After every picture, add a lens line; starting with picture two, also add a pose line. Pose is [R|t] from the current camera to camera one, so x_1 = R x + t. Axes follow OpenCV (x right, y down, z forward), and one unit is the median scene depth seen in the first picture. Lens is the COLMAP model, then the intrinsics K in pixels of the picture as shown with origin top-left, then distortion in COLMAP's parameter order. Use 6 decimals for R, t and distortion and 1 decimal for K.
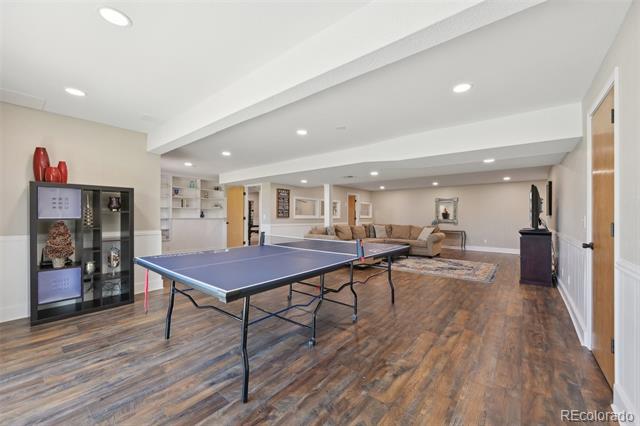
lens RADIAL K [[256.3, 0, 318.5], [0, 256.3, 214.5], [0, 0, 1]] dist [-0.000365, 0.000051]
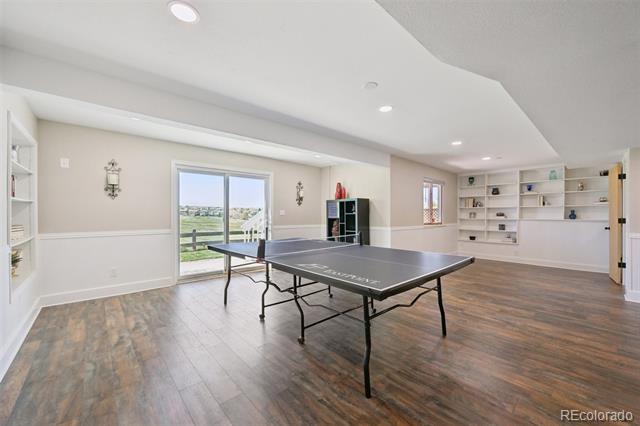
lens RADIAL K [[256.3, 0, 318.5], [0, 256.3, 214.5], [0, 0, 1]] dist [-0.000365, 0.000051]
pose [[-0.135432, -0.011644, -0.990718, 0.351765], [0.000119, 0.999931, -0.011768, 0.007314], [0.990787, -0.001712, -0.135421, 0.431978]]
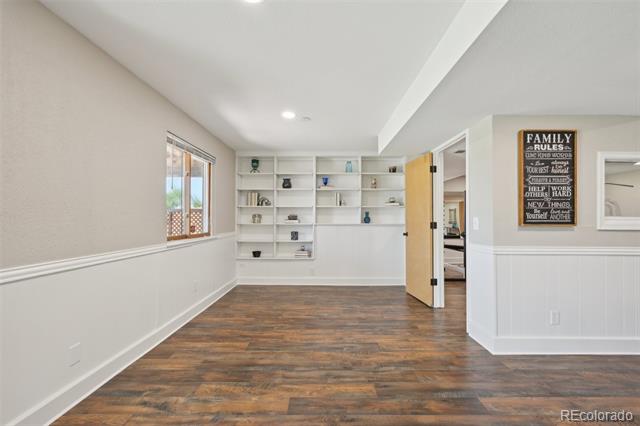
lens RADIAL K [[269.5, 0, 322.7], [0, 269.5, 216.1], [0, 0, 1]] dist [0.000118, -0.000017]
pose [[0.644276, -0.015624, -0.764633, -0.063942], [0.009308, 0.999877, -0.012588, 0.002849], [0.764736, 0.000993, 0.644343, 0.571565]]
